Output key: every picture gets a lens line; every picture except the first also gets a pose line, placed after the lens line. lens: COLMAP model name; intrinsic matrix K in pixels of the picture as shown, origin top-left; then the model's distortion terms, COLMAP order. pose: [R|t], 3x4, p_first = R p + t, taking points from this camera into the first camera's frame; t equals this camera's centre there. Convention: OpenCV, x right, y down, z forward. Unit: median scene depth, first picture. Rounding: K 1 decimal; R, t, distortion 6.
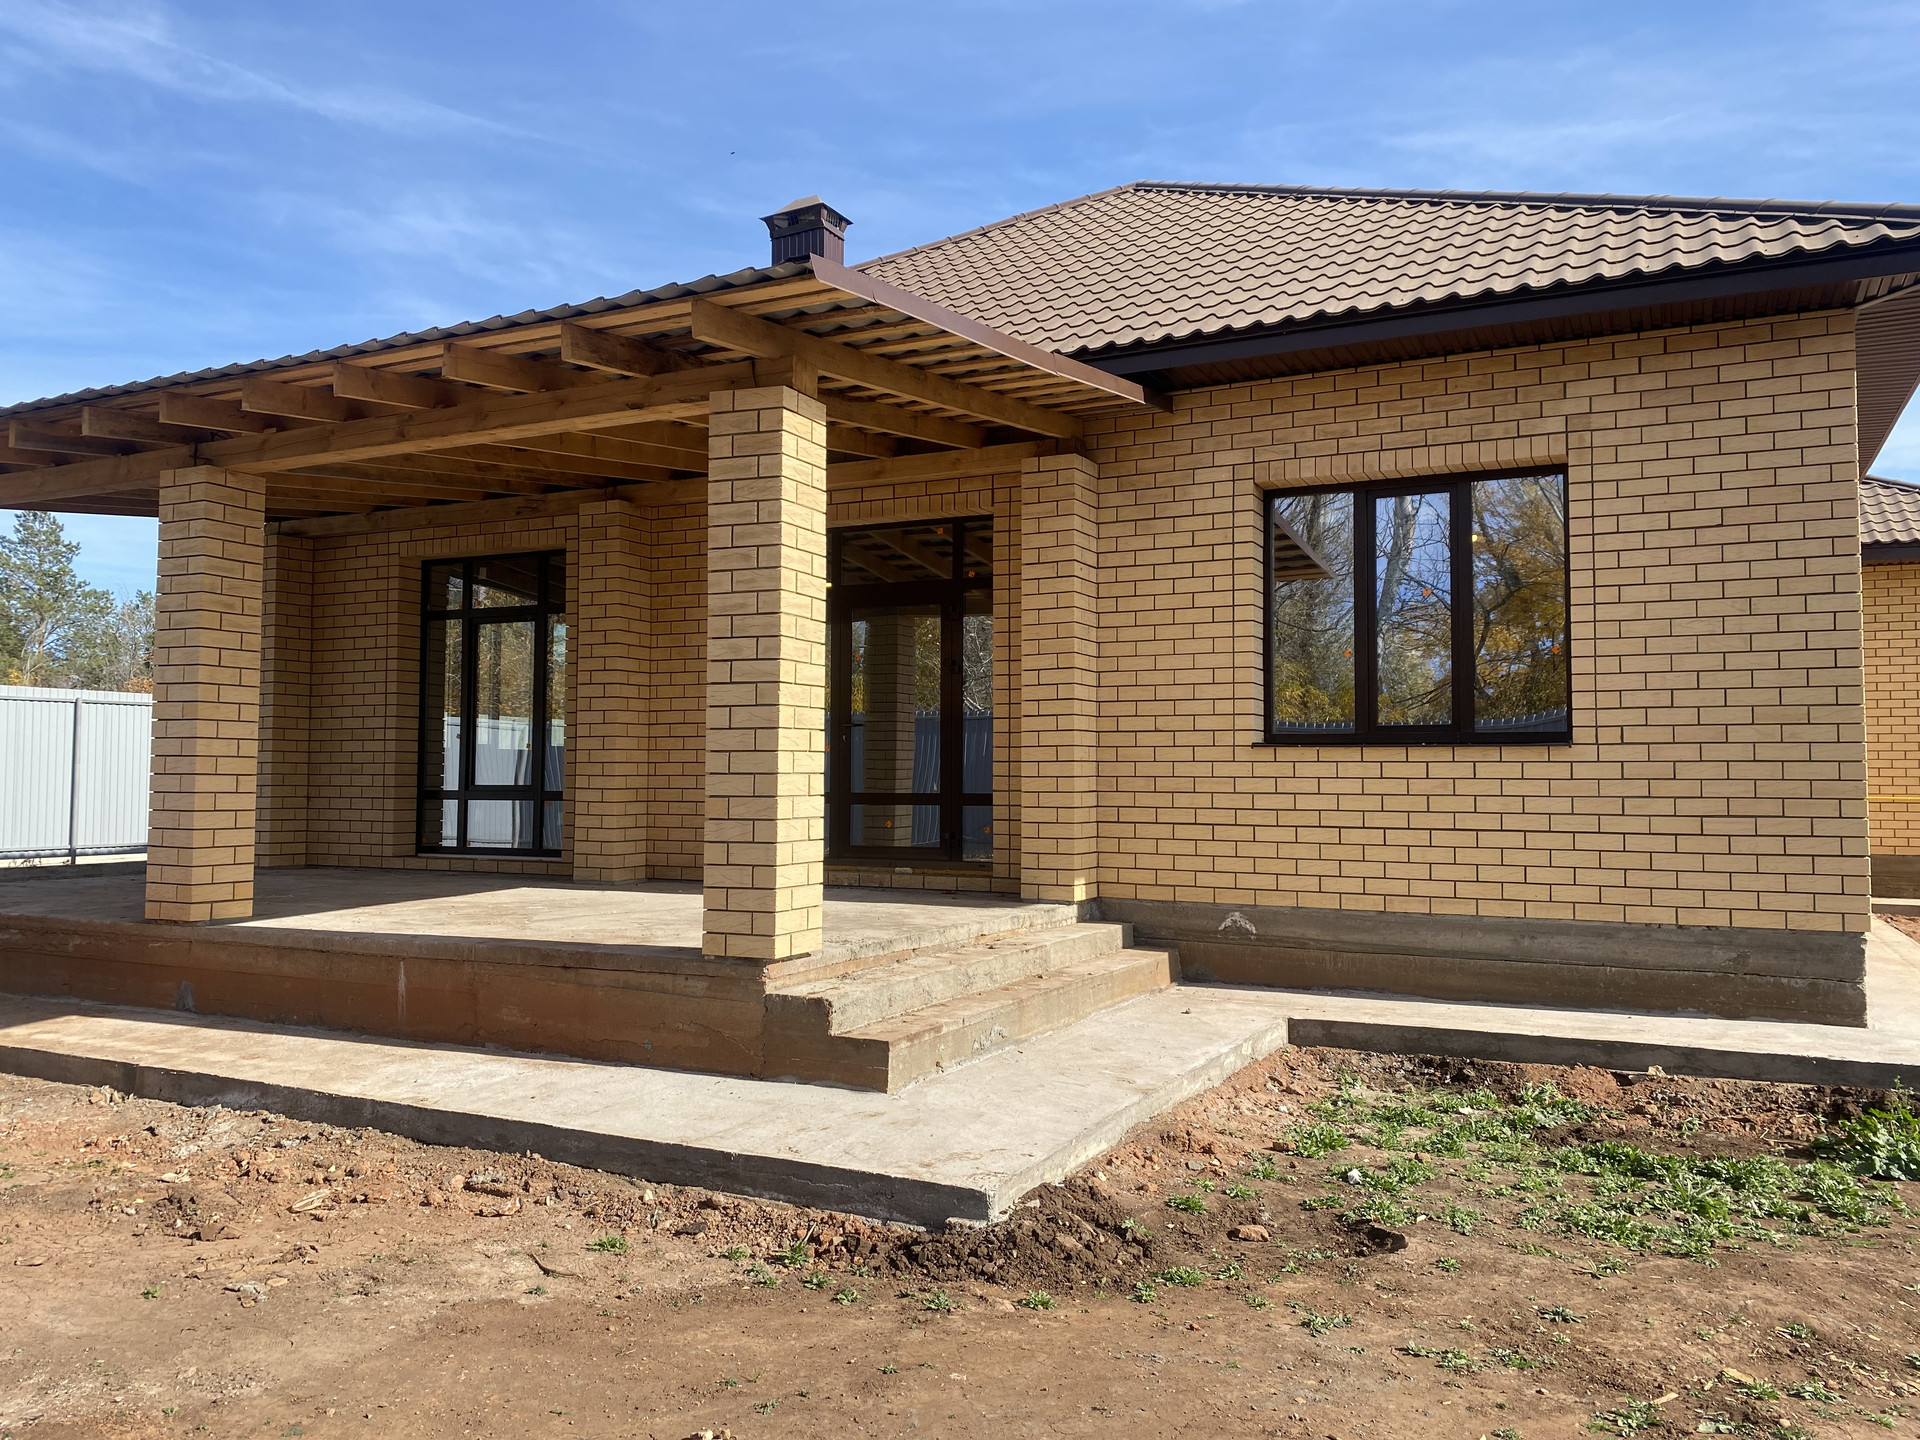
lens RADIAL K [[1472.2, 0, 925.0], [0, 1472.2, 698.4], [0, 0, 1]] dist [0.031464, -0.026643]
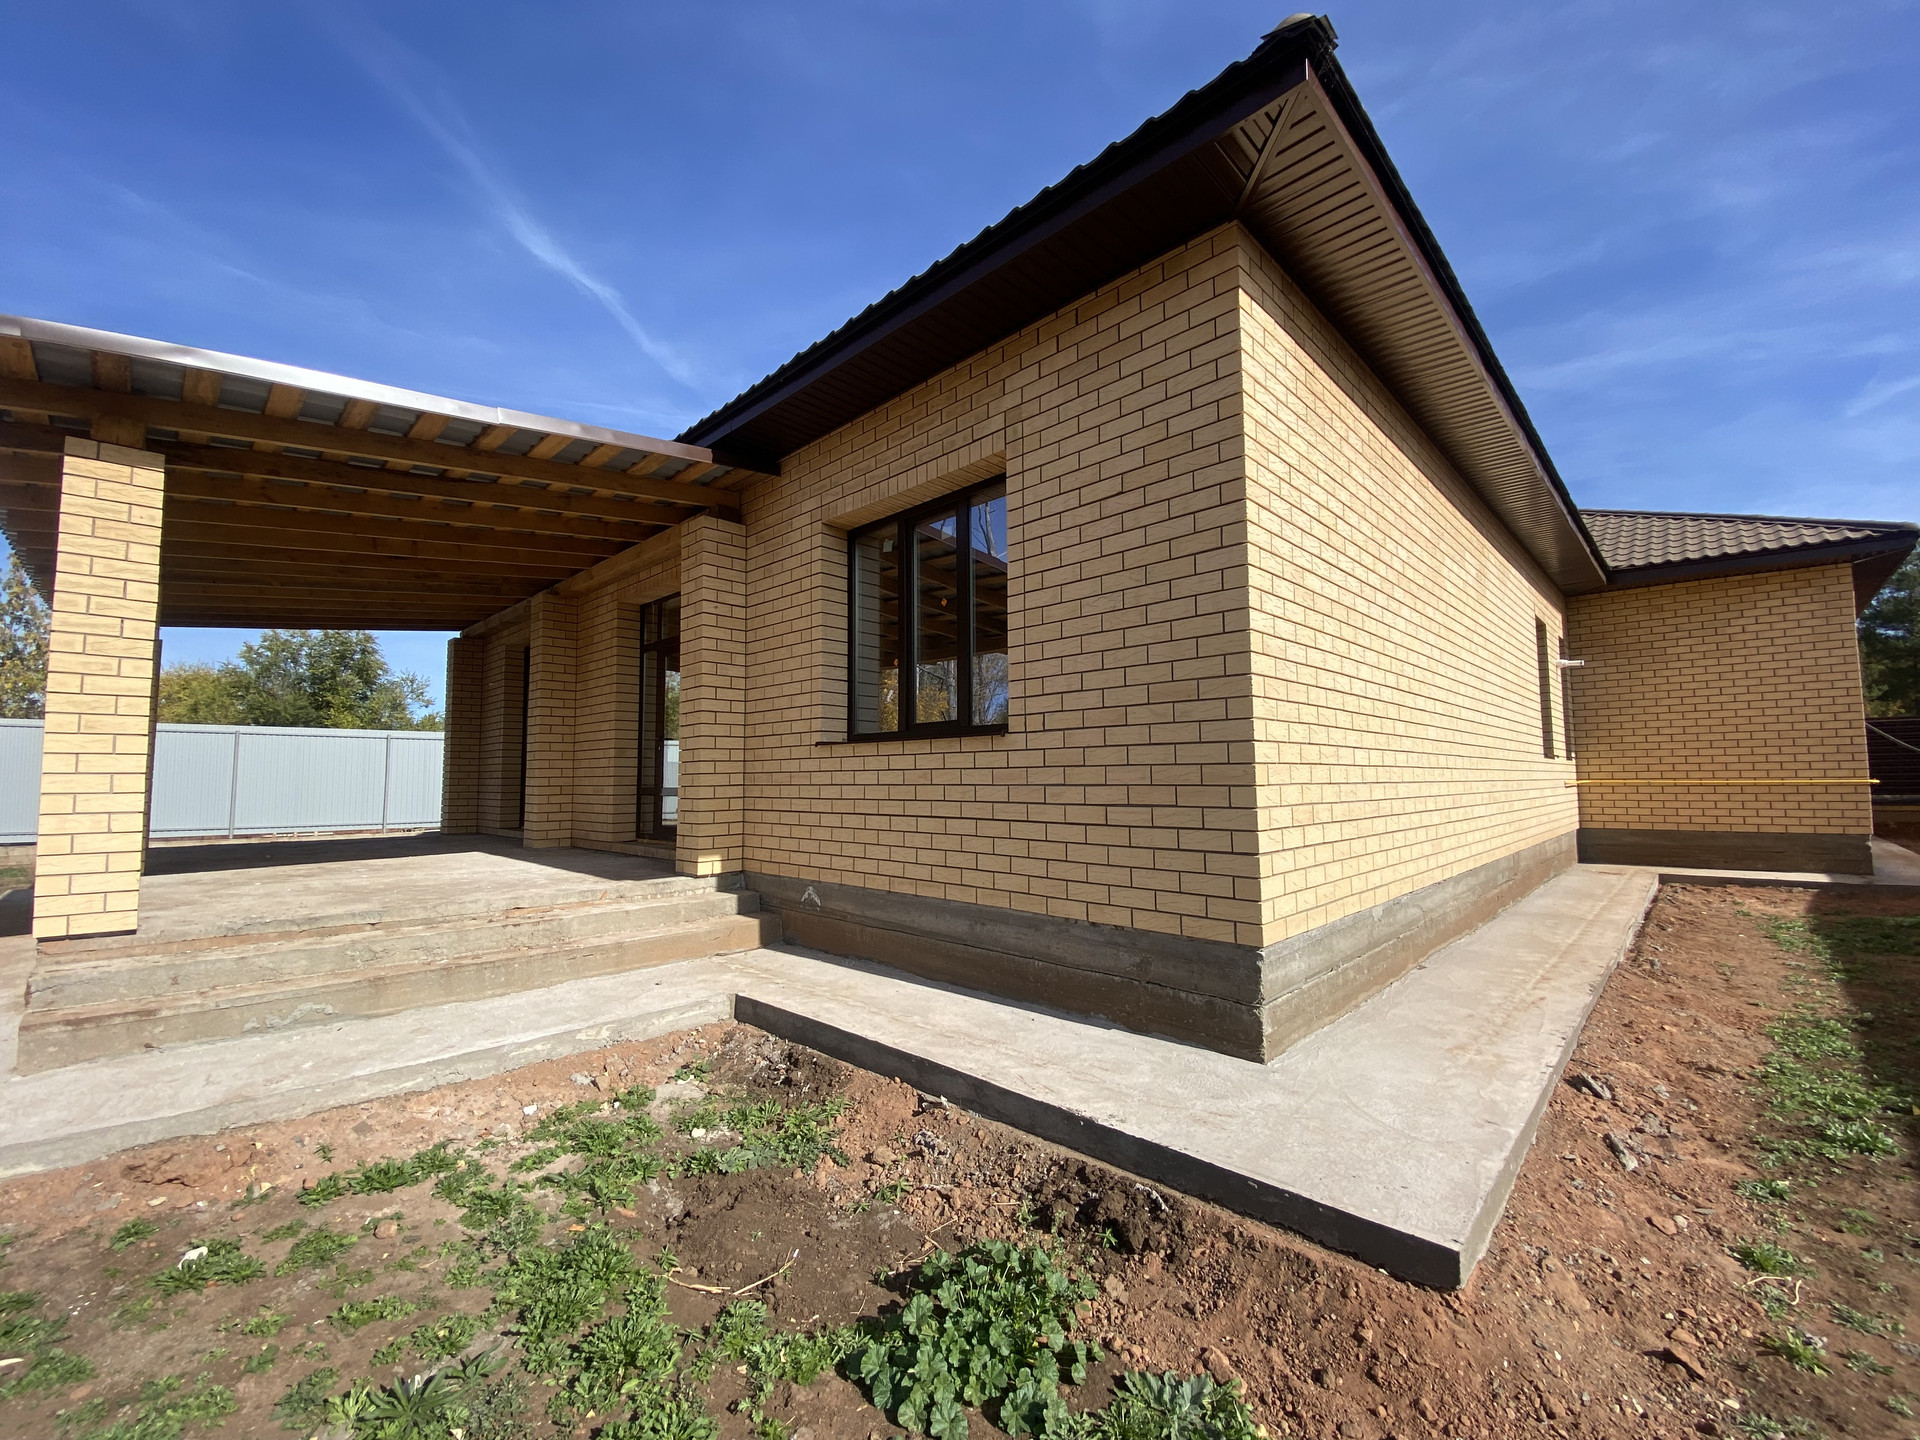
lens RADIAL K [[753.5, 0, 953.7], [0, 753.5, 717.3], [0, 0, 1]] dist [0.016930, -0.000609]
pose [[0.958513, -0.040280, -0.282190, 0.542104], [0.036306, 0.999154, -0.019298, 0.028482], [0.282729, 0.008252, 0.959164, 0.495705]]
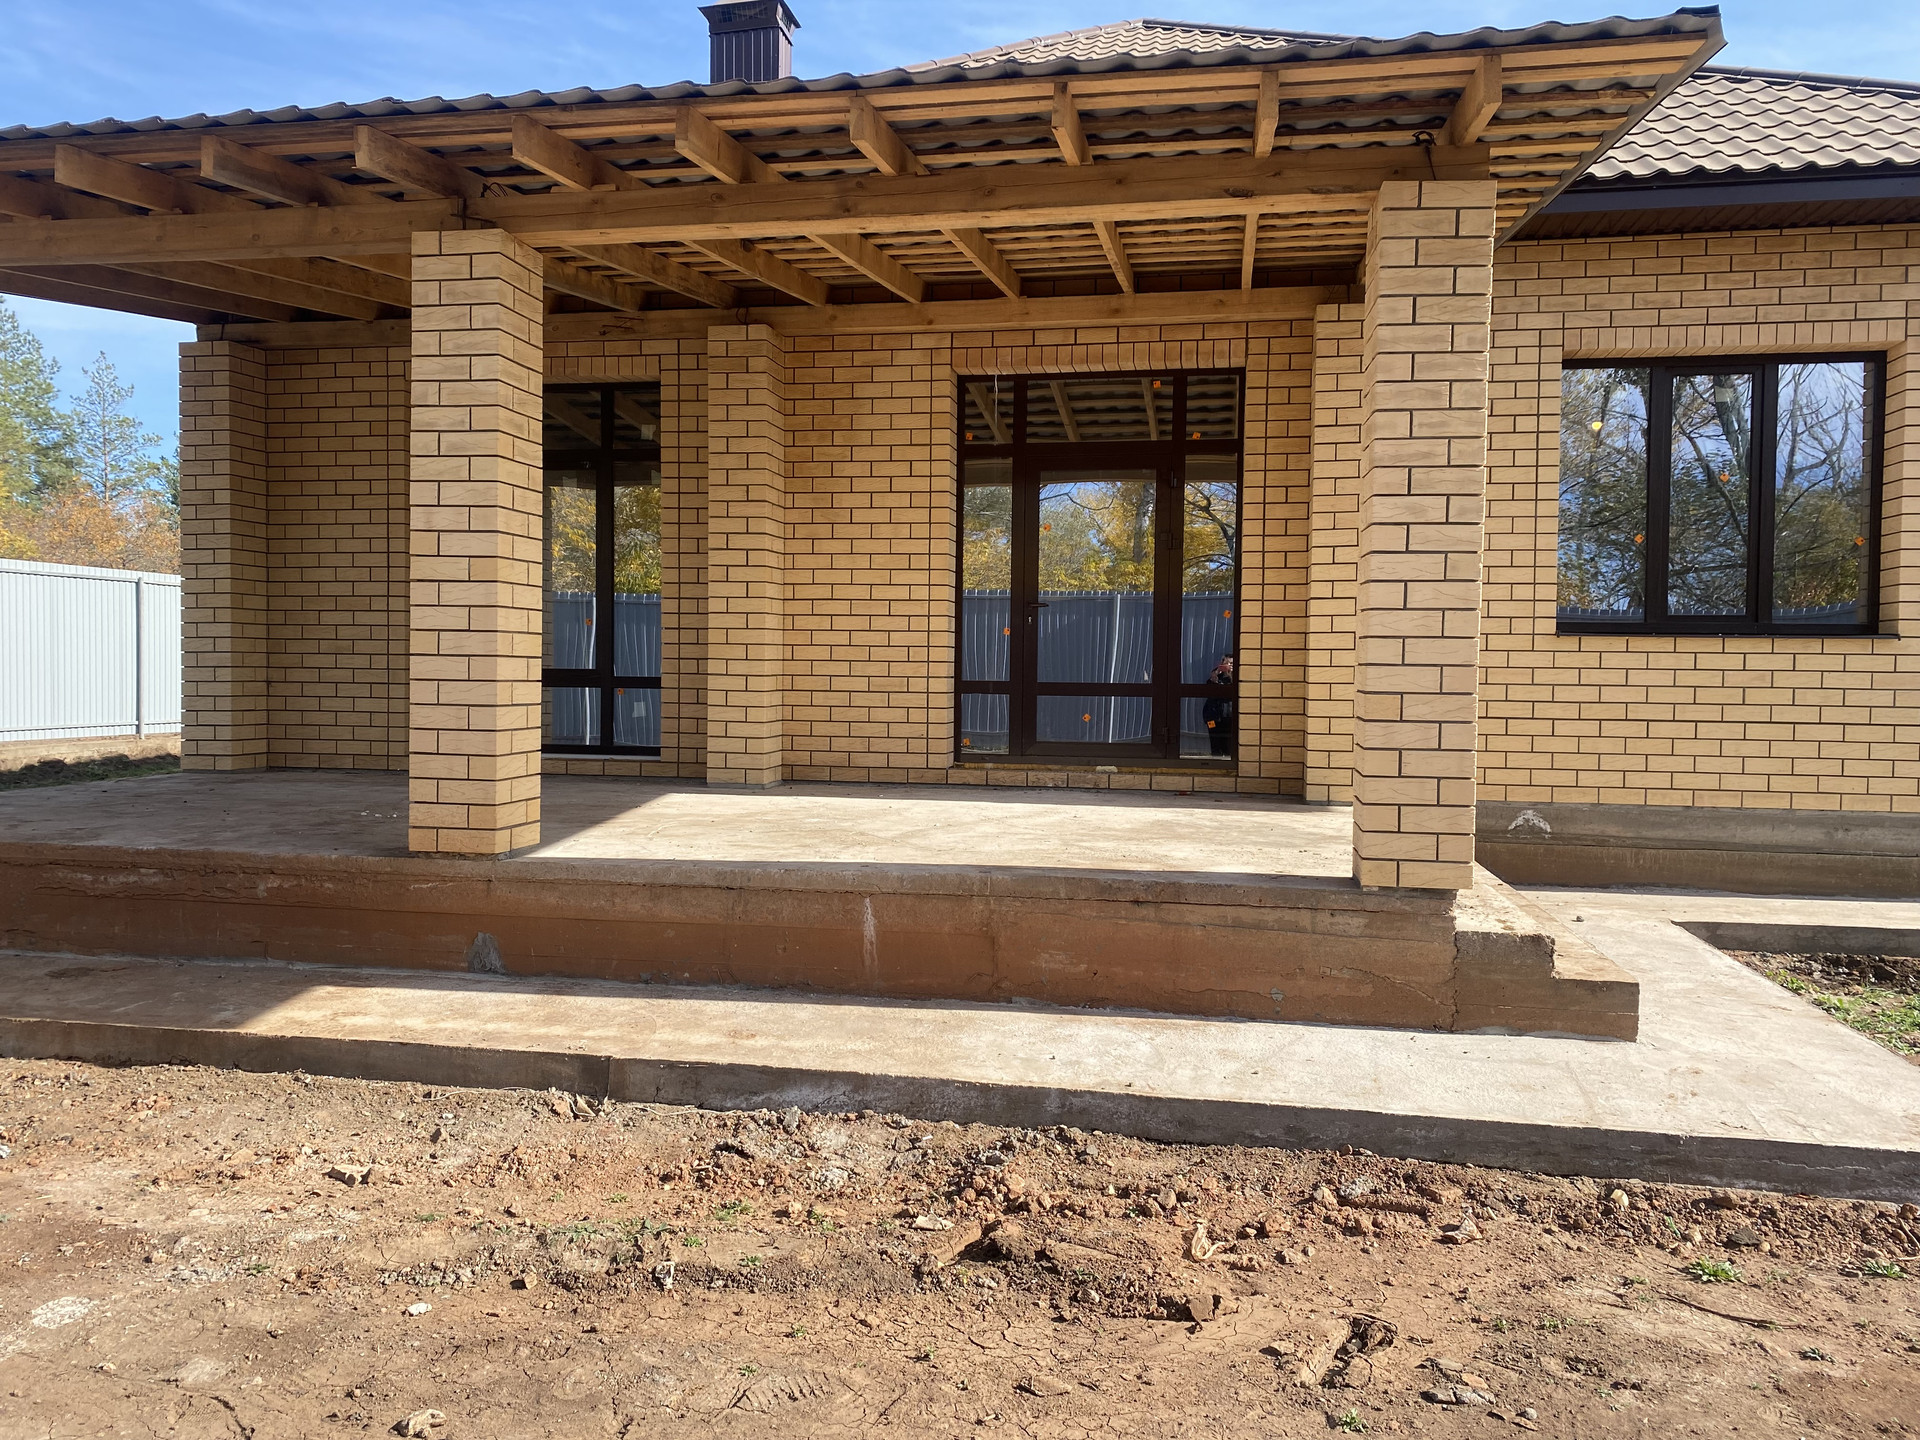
lens RADIAL K [[1472.2, 0, 929.3], [0, 1472.2, 704.5], [0, 0, 1]] dist [0.031464, -0.026643]
pose [[0.959297, -0.000400, 0.282399, -0.466582], [-0.023381, 0.996453, 0.080833, 0.010288], [-0.281430, -0.084146, 0.955885, 0.222558]]
